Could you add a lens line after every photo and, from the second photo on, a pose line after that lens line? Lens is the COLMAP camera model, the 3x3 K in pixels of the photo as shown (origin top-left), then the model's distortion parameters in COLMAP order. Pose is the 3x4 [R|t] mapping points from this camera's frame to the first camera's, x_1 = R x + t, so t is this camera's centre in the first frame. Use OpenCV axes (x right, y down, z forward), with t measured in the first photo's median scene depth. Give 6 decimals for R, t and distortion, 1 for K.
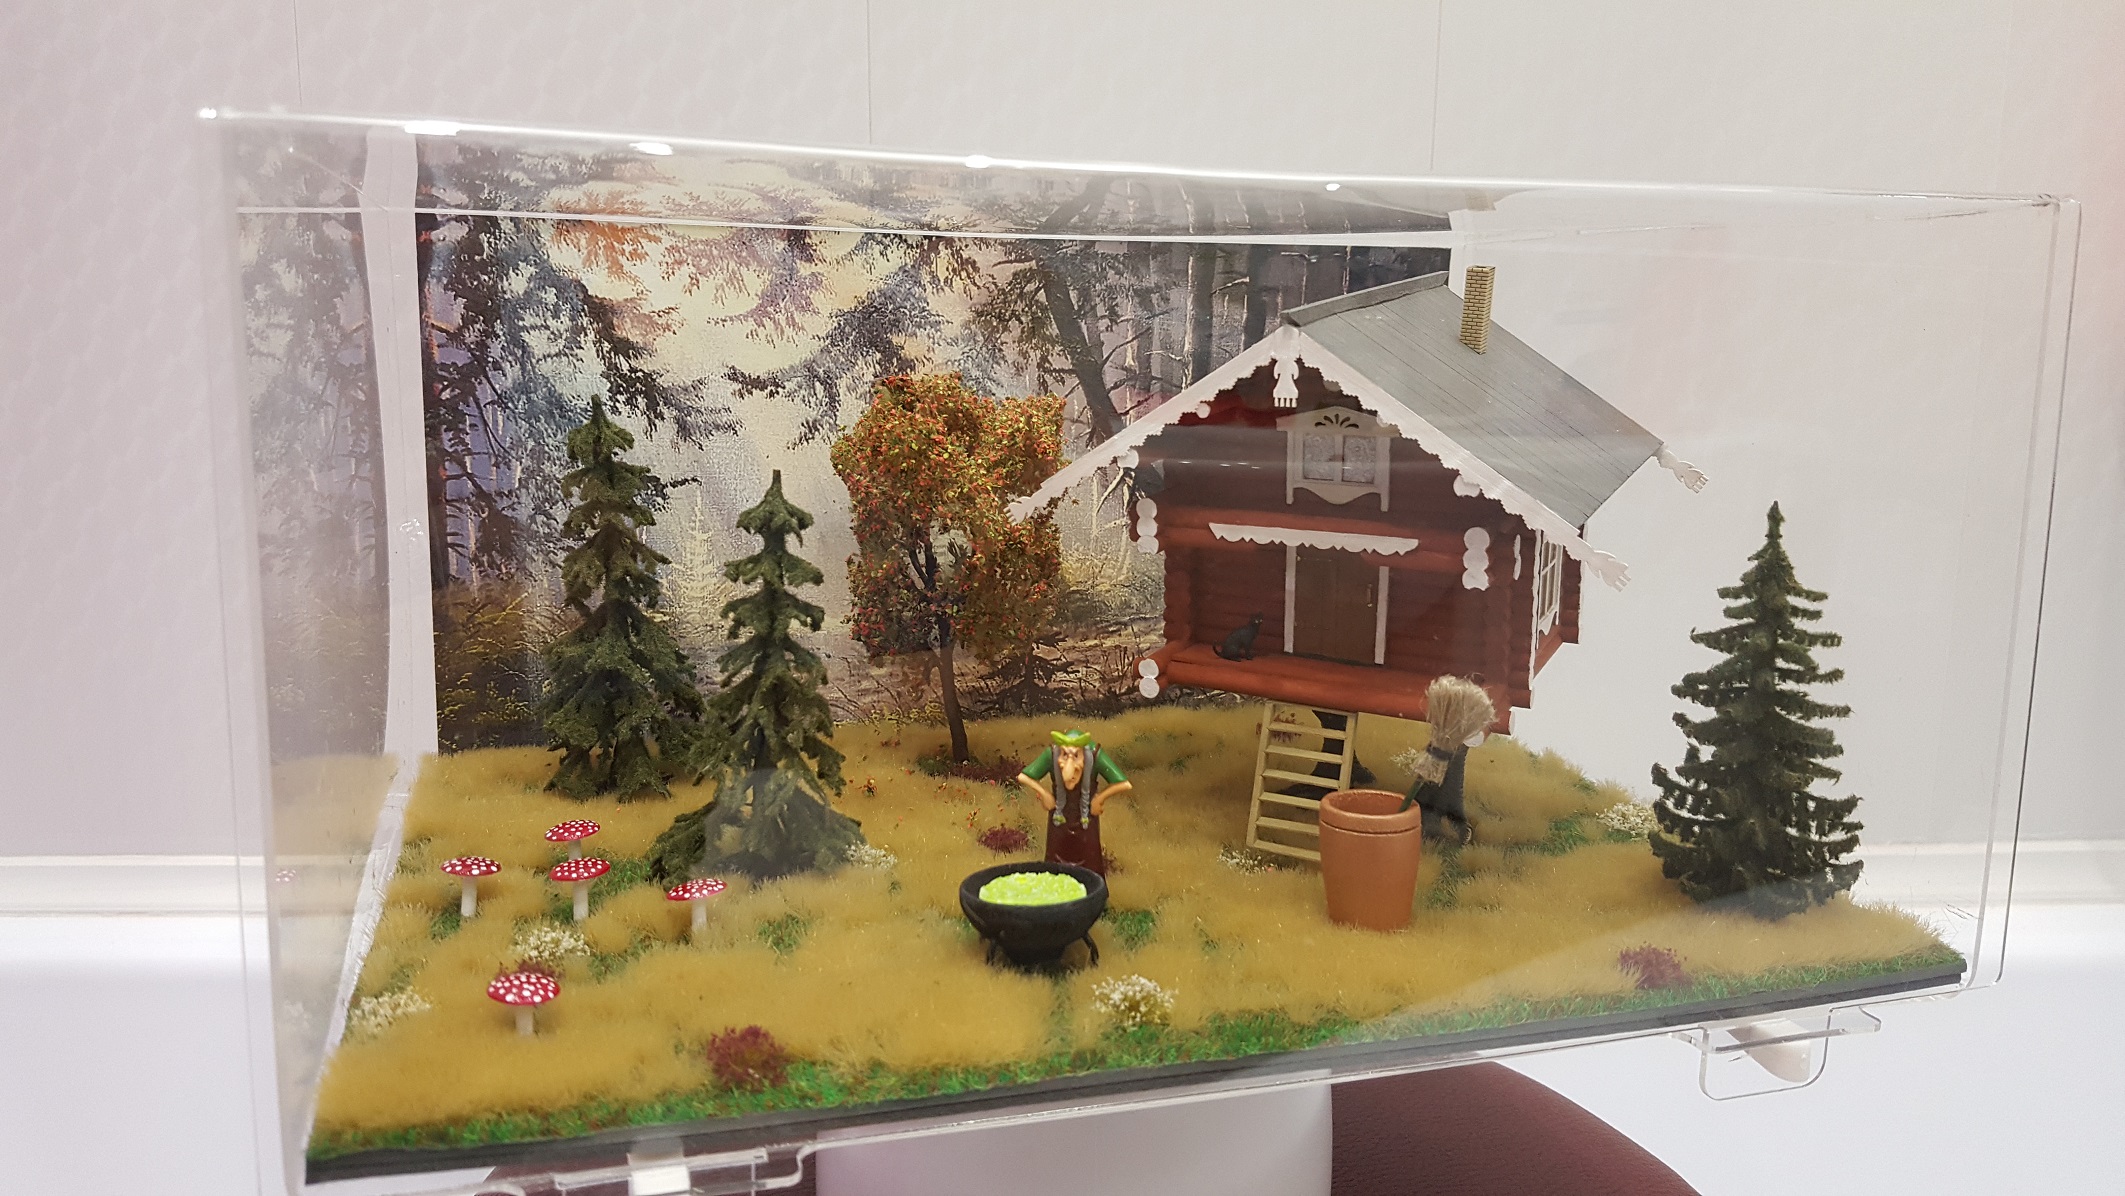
lens RADIAL K [[1668.4, 0, 1086.6], [0, 1668.4, 566.7], [0, 0, 1]] dist [0.052179, -0.127405]
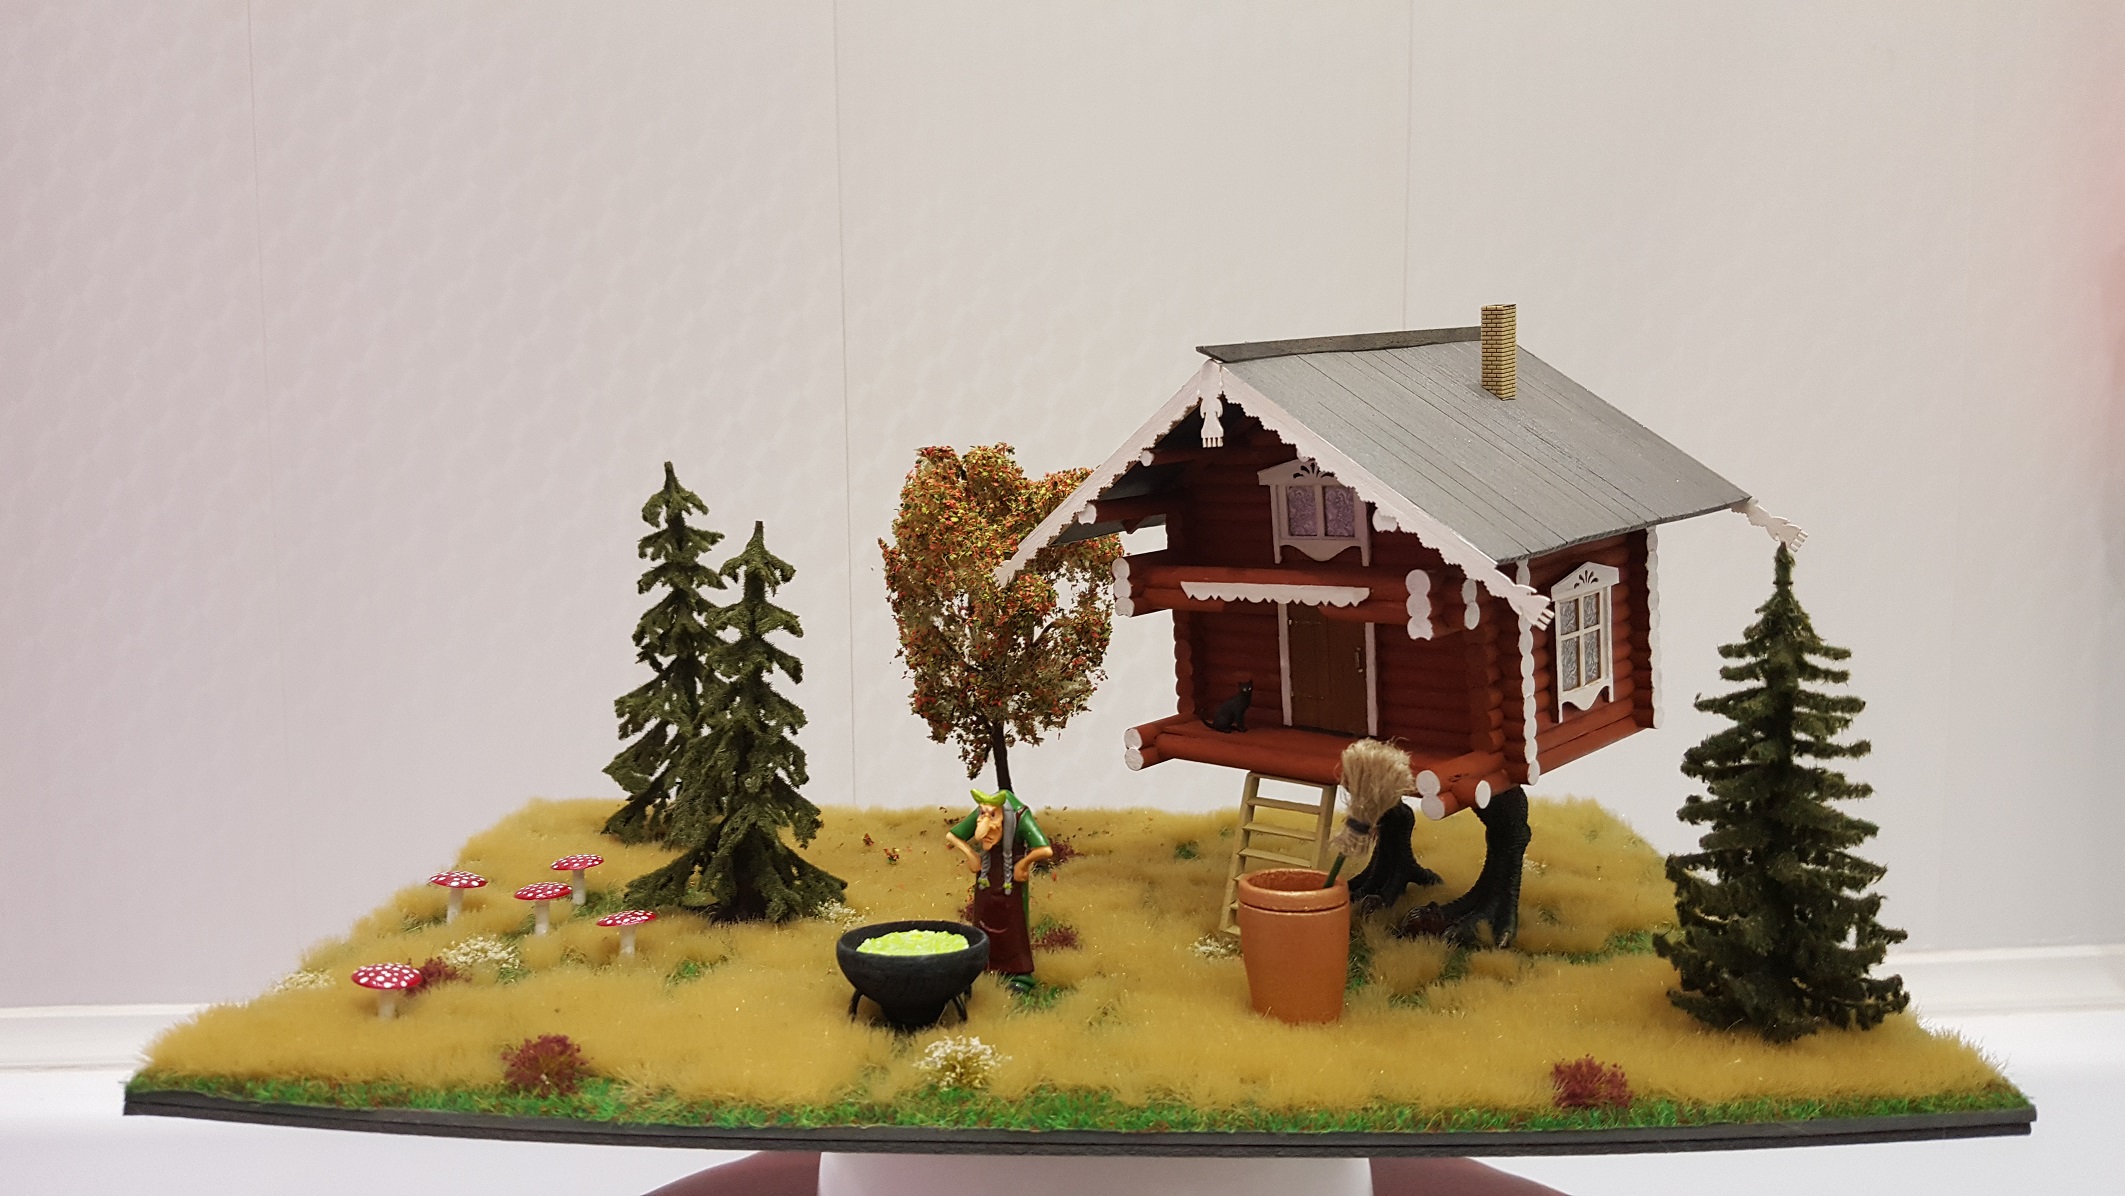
lens RADIAL K [[1668.4, 0, 1065.7], [0, 1668.4, 559.3], [0, 0, 1]] dist [0.052179, -0.127405]
pose [[0.951641, -0.012665, -0.306953, 0.266543], [-0.019293, 0.994714, -0.100853, 0.051604], [0.306607, 0.101898, 0.946366, 0.070750]]
